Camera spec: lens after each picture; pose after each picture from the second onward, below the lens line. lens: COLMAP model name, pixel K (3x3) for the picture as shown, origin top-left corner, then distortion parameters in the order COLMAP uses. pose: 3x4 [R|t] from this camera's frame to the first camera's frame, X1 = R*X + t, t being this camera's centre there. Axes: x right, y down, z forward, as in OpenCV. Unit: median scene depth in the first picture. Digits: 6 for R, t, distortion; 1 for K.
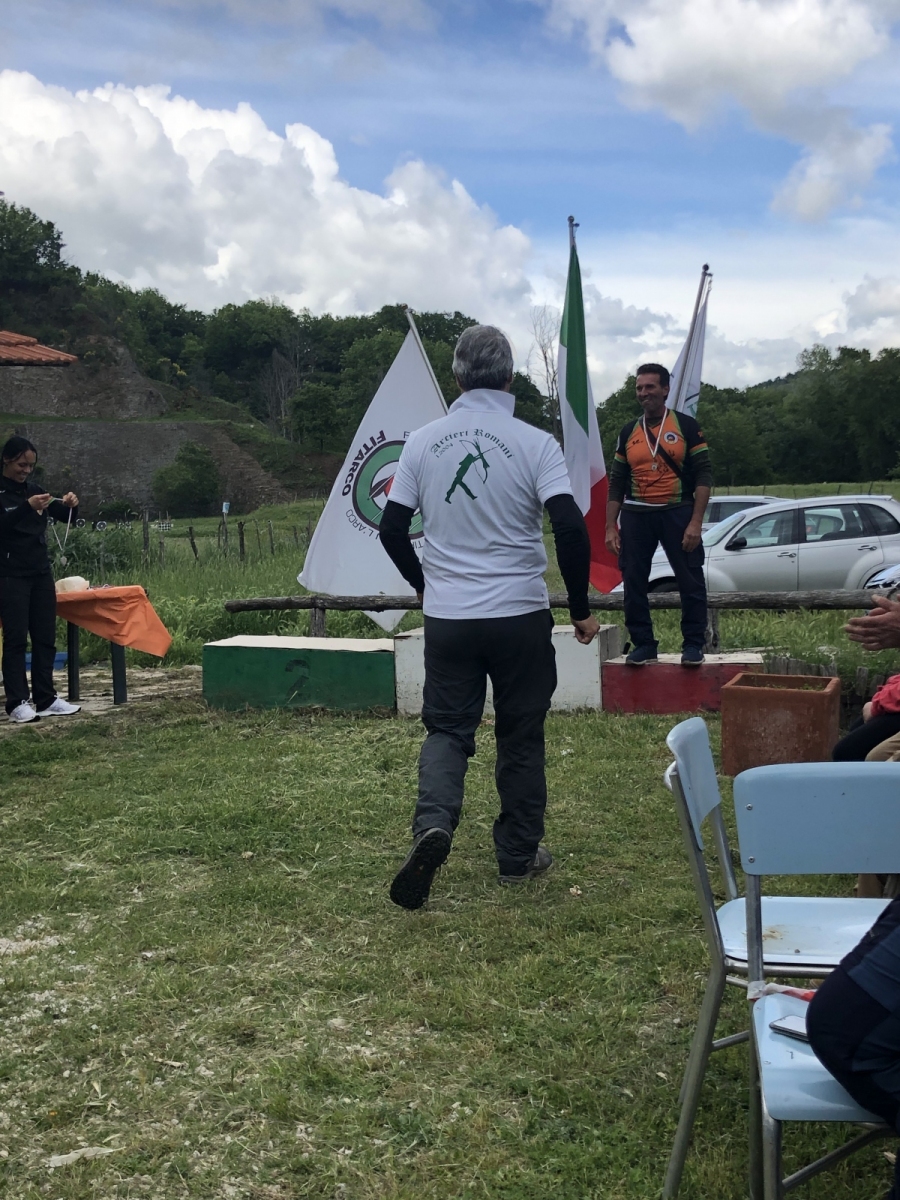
lens RADIAL K [[1534.6, 0, 454.0], [0, 1534.6, 592.3], [0, 0, 1]] dist [0.214207, -0.695628]
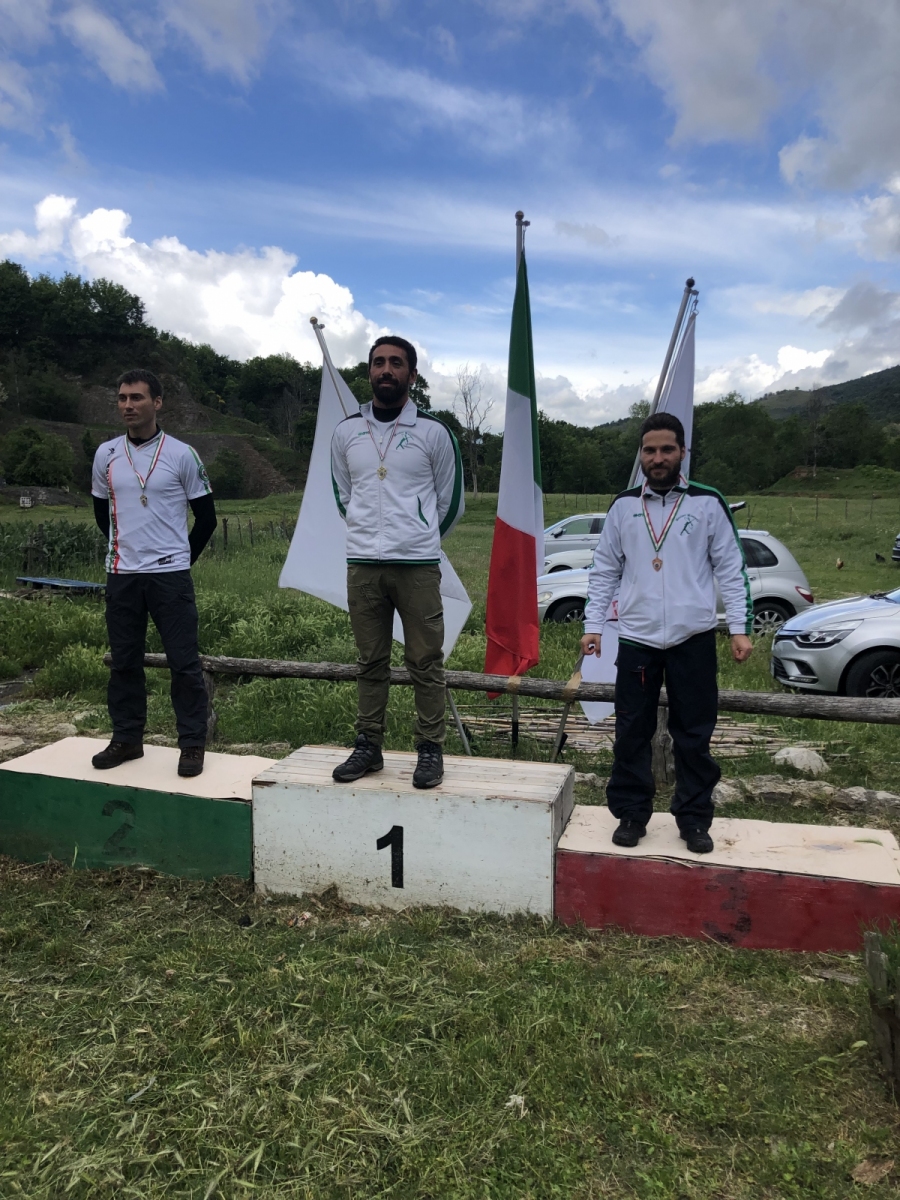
lens RADIAL K [[985.4, 0, 439.9], [0, 985.4, 605.1], [0, 0, 1]] dist [0.015476, 0.006831]
pose [[0.998537, 0.034828, 0.041358, 0.026992], [-0.037025, 0.997876, 0.053596, -0.086749], [-0.039404, -0.055049, 0.997706, 0.631127]]
